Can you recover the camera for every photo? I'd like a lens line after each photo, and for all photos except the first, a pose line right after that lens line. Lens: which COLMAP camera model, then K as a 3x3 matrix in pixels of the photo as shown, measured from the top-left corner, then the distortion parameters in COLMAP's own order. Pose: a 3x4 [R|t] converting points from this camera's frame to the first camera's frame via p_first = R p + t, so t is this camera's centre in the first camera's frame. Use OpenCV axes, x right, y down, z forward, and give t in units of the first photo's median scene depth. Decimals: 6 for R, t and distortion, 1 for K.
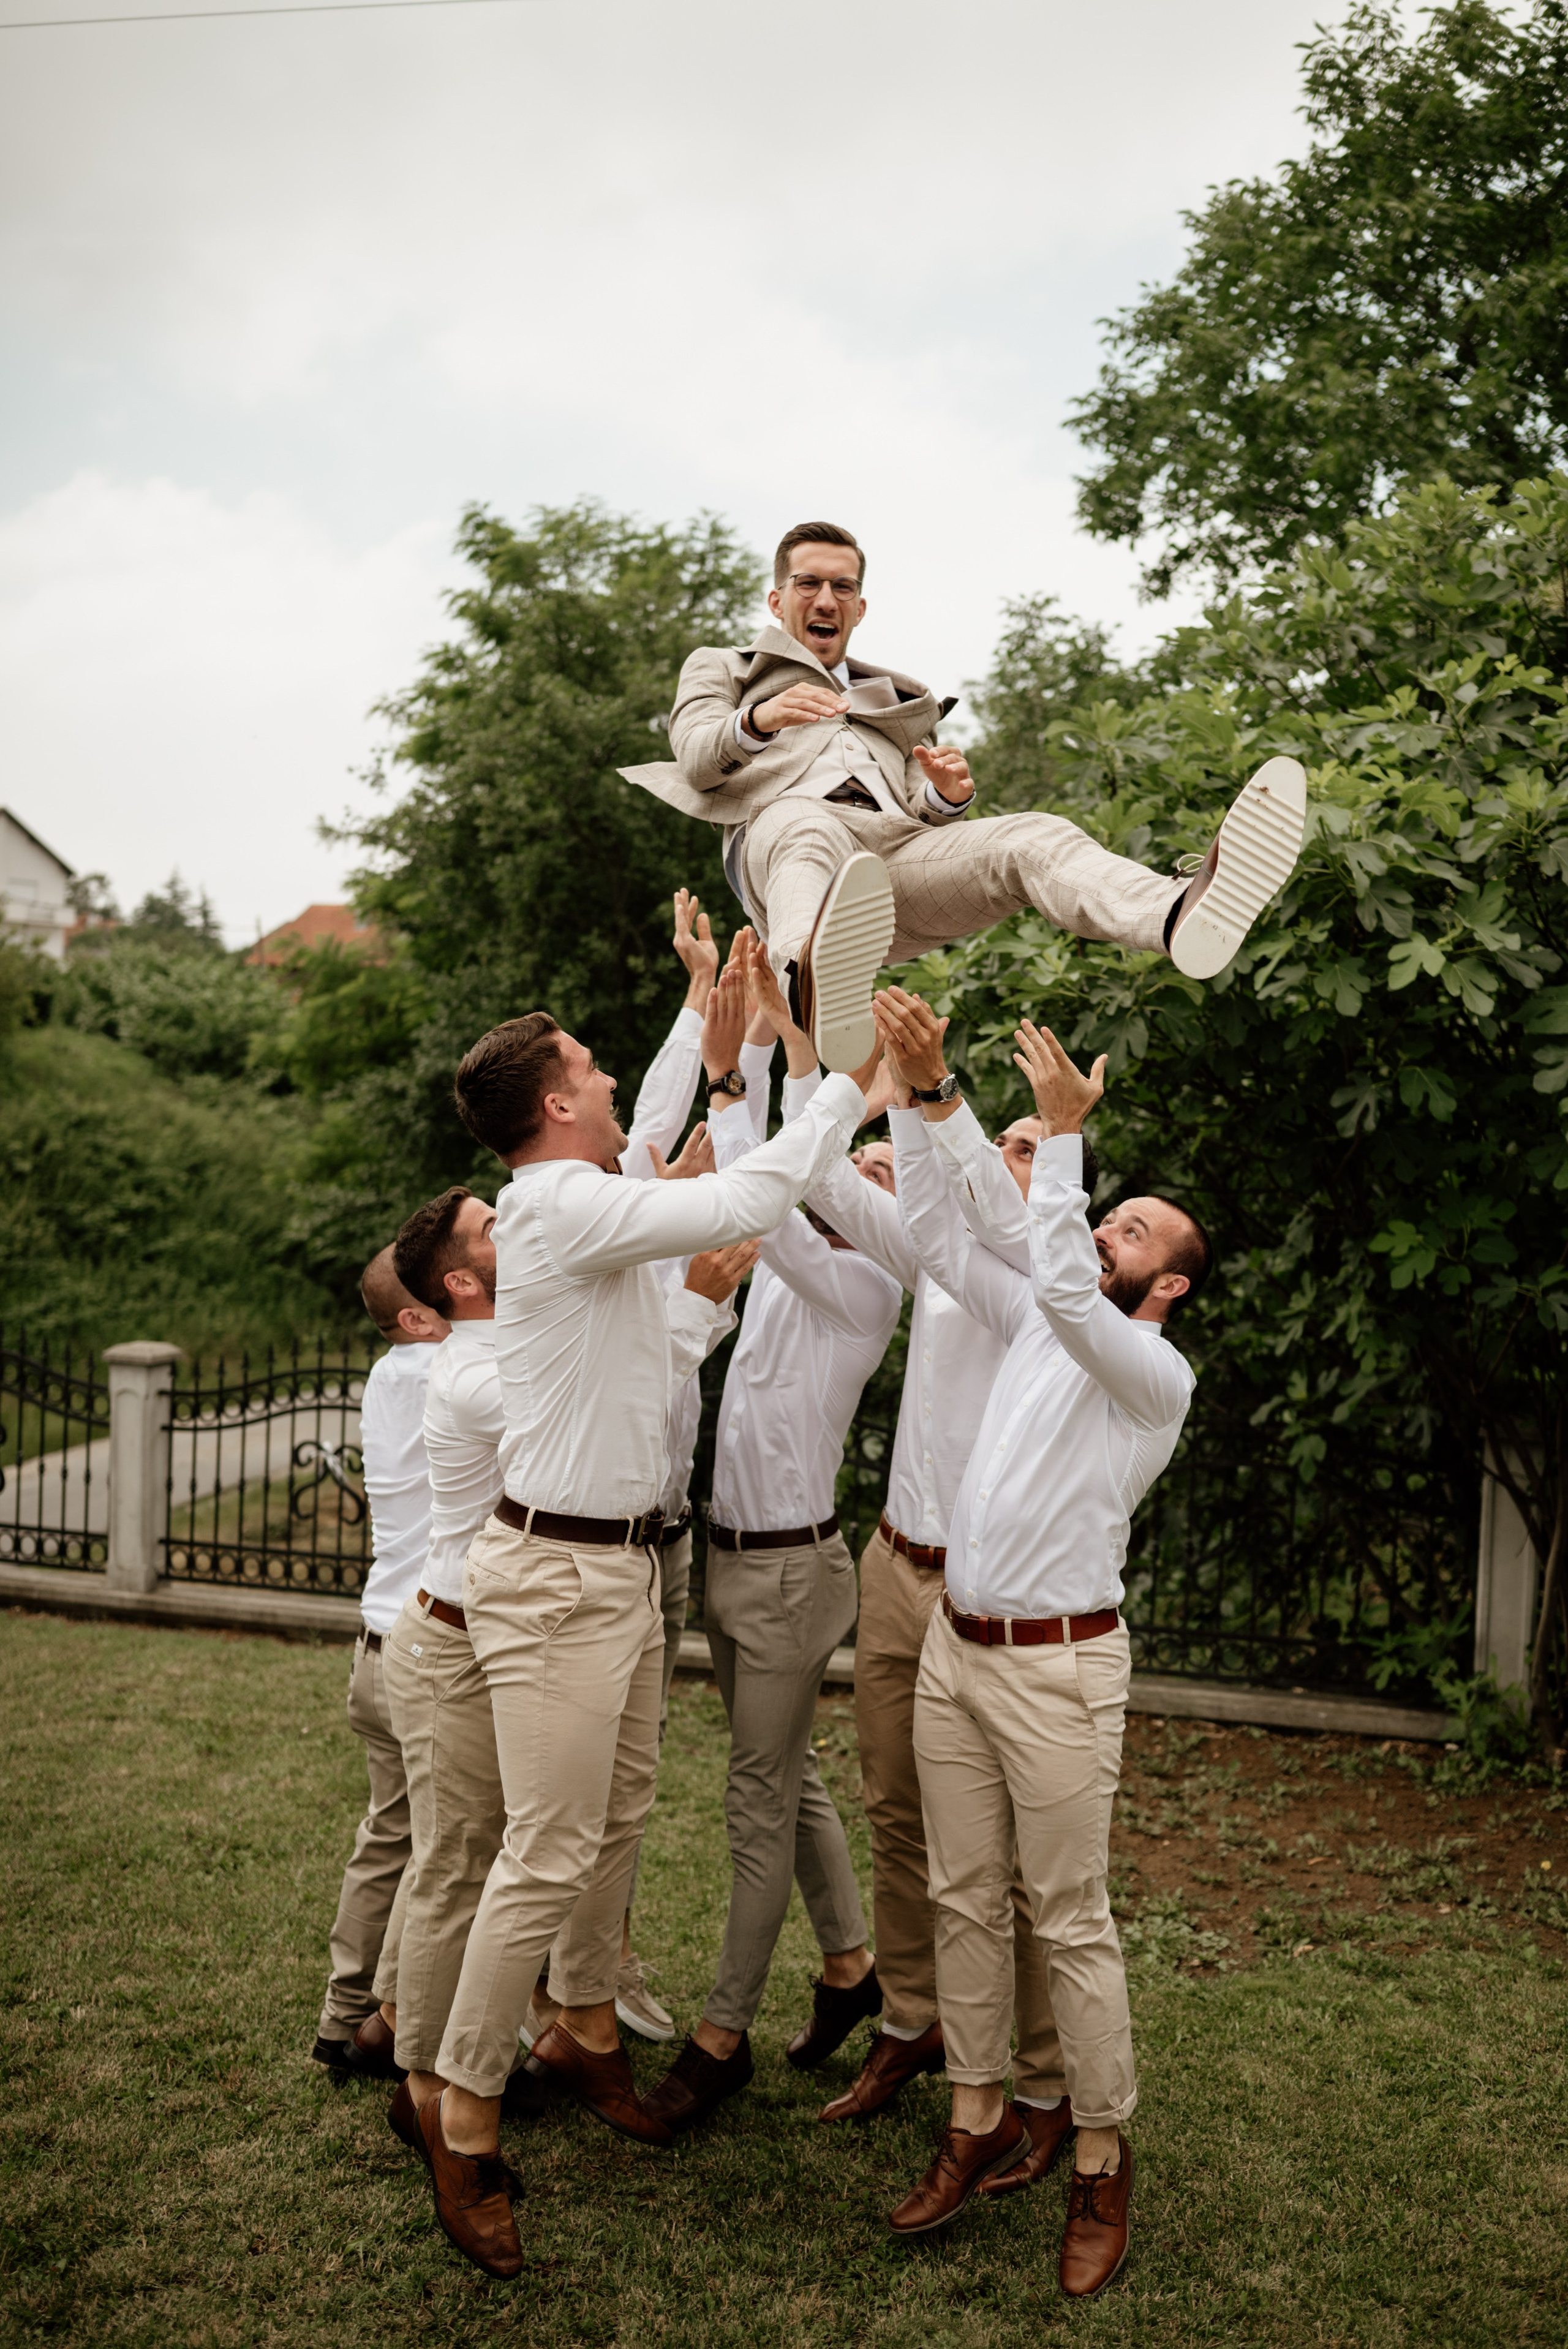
lens RADIAL K [[2145.4, 0, 828.8], [0, 2145.4, 1293.1], [0, 0, 1]] dist [-0.032592, -0.074251]
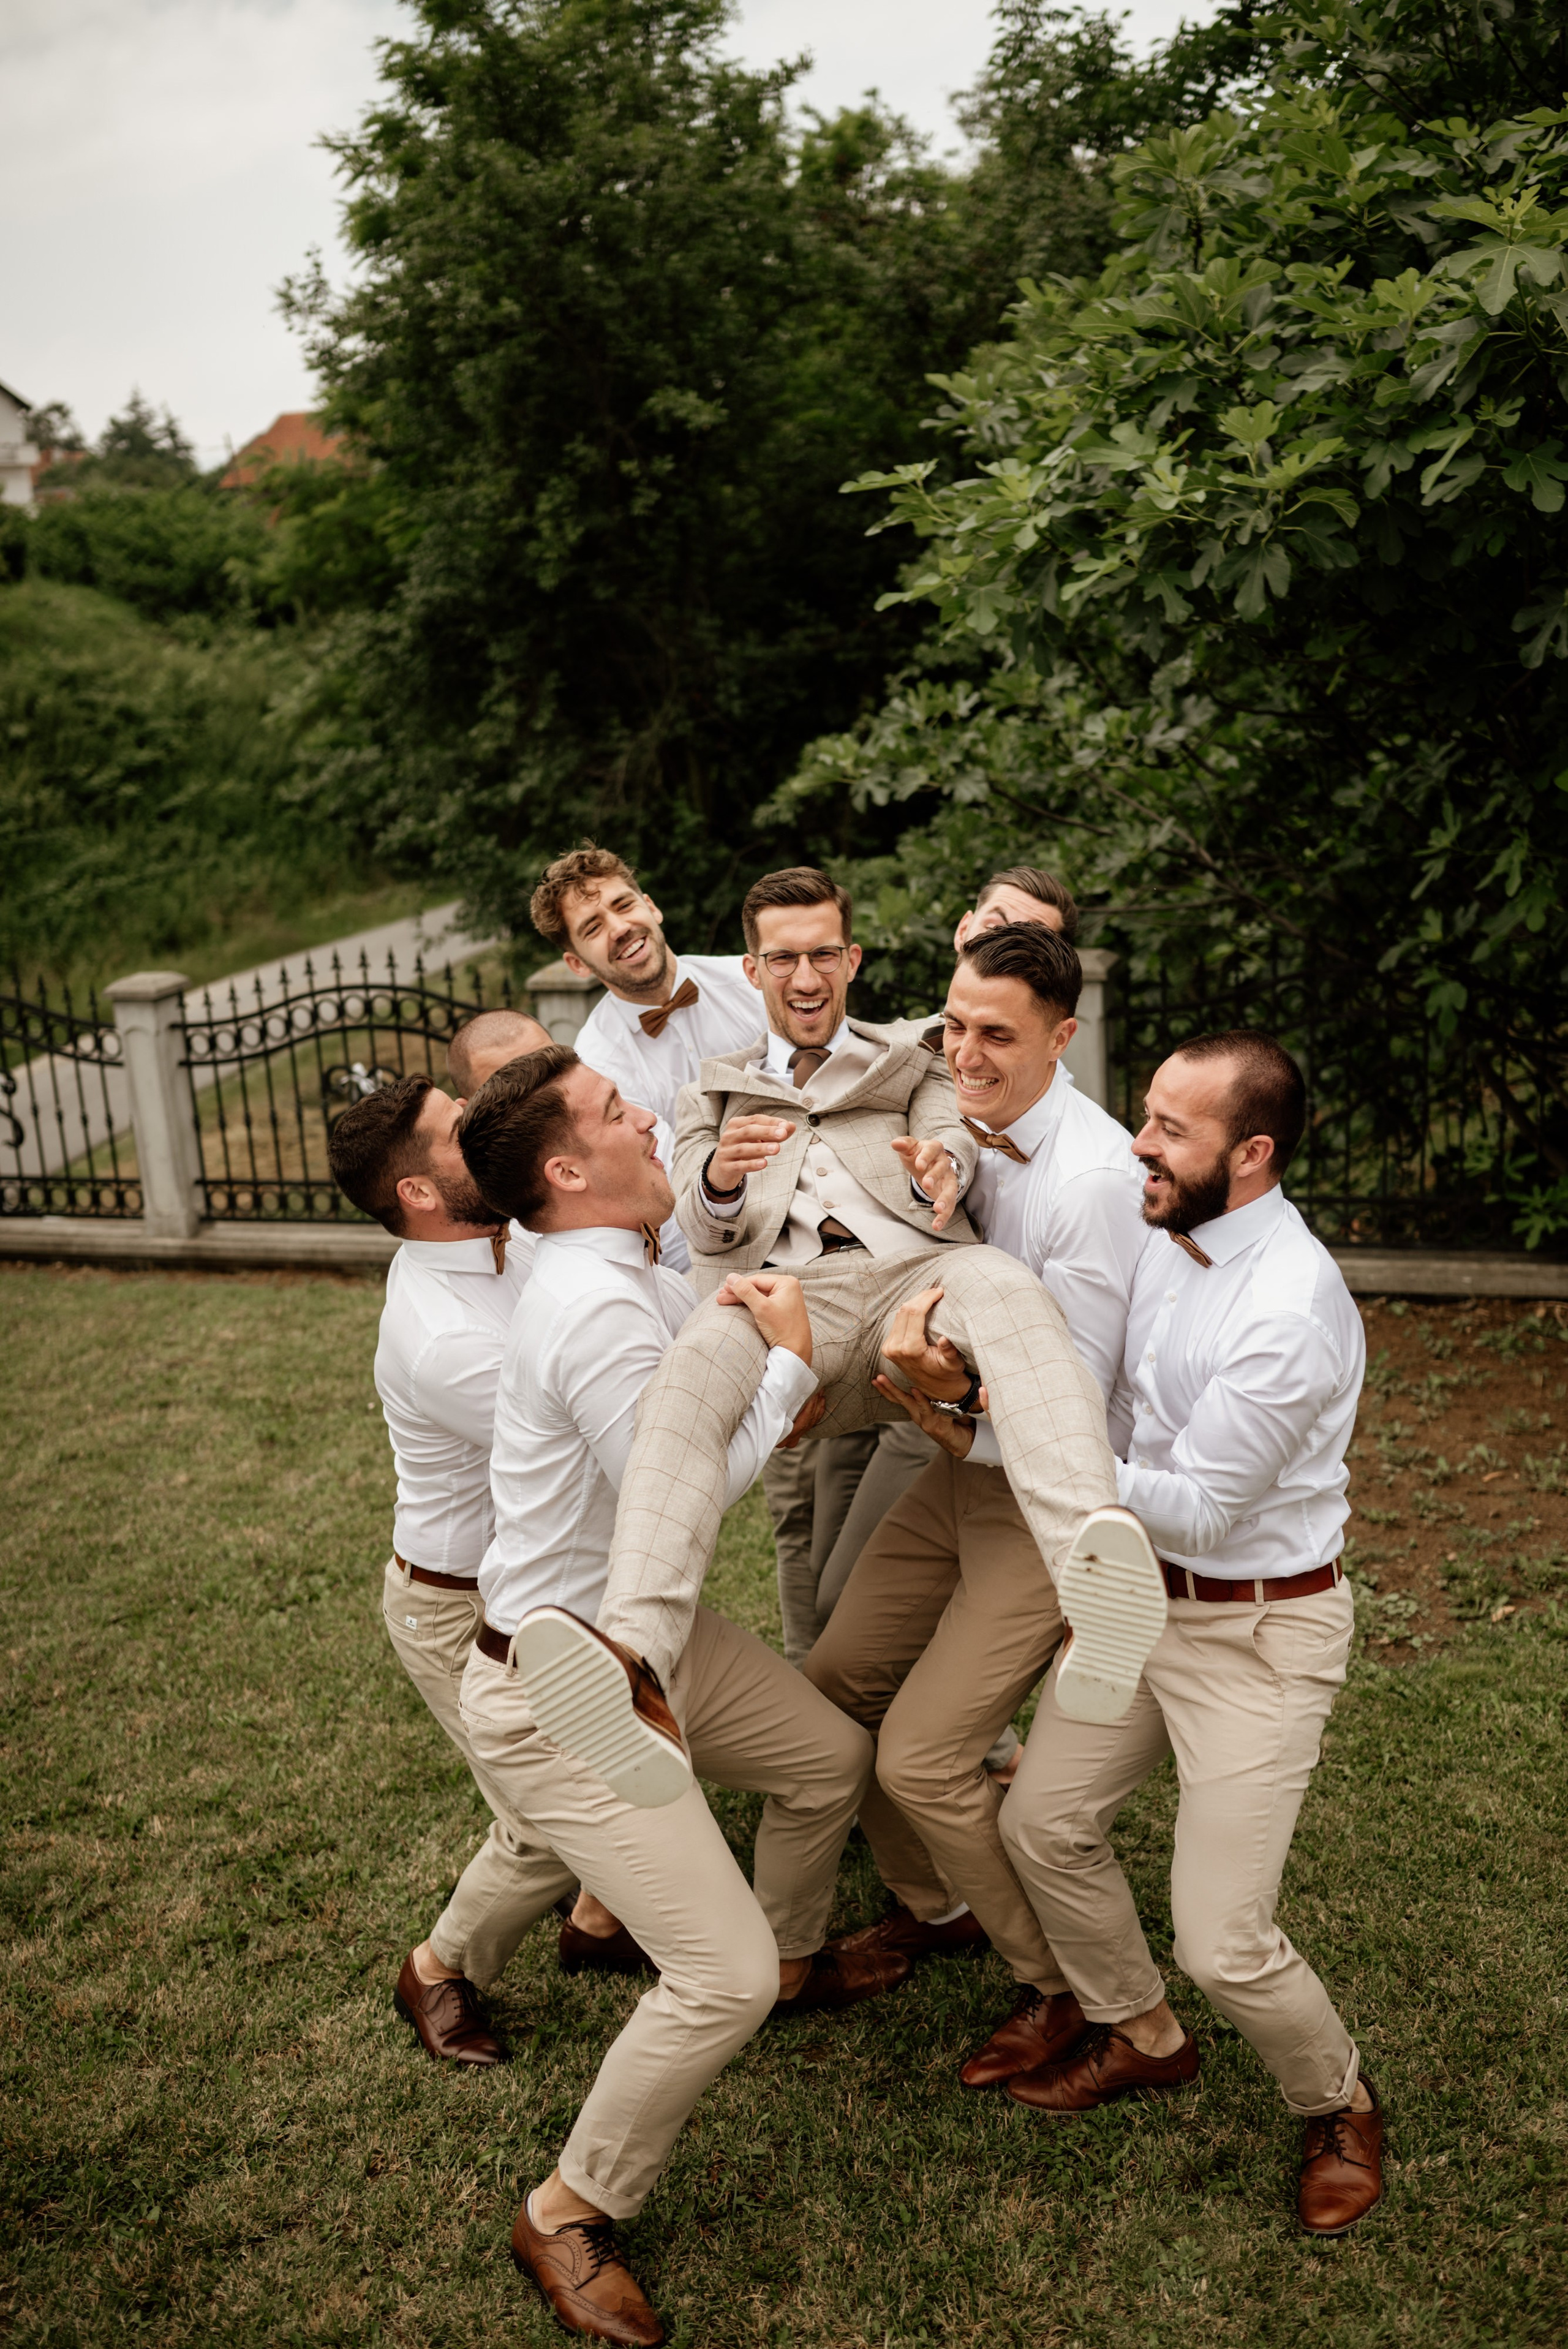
lens RADIAL K [[2145.4, 0, 828.8], [0, 2145.4, 1293.1], [0, 0, 1]] dist [-0.032592, -0.074251]
pose [[0.995536, -0.087296, -0.035879, -0.013190], [0.093263, 0.968222, 0.232053, -0.049305], [0.014481, -0.234363, 0.972041, 0.142553]]
